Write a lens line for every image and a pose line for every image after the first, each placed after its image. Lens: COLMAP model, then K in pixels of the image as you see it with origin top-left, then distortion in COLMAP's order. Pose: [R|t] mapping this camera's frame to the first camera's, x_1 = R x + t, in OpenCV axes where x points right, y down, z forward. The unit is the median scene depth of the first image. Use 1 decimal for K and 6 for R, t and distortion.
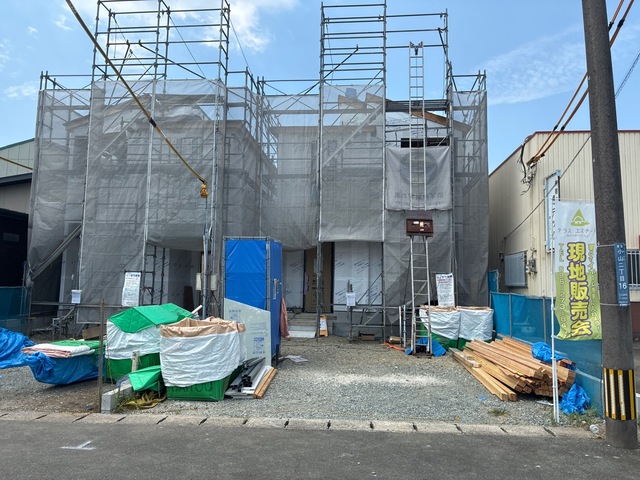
lens RADIAL K [[547.3, 0, 321.9], [0, 547.3, 239.5], [0, 0, 1]] dist [0.076833, -0.104230]
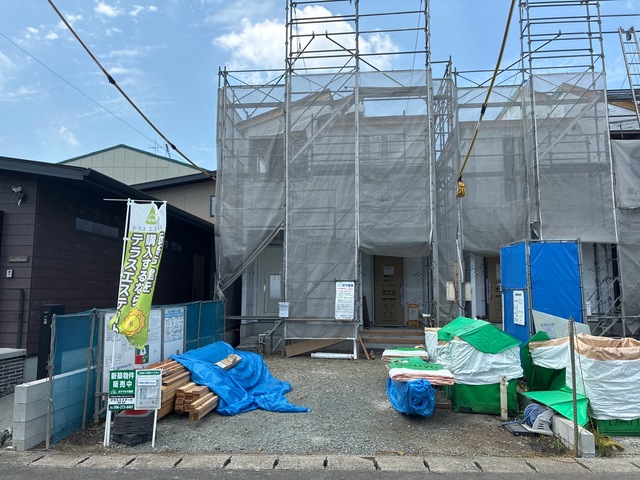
lens RADIAL K [[547.3, 0, 321.9], [0, 547.3, 239.5], [0, 0, 1]] dist [0.076833, -0.104230]
pose [[0.999779, -0.019306, 0.008282, -0.382880], [0.019386, 0.999765, -0.009727, -0.003095], [-0.008092, 0.009886, 0.999918, 0.088526]]
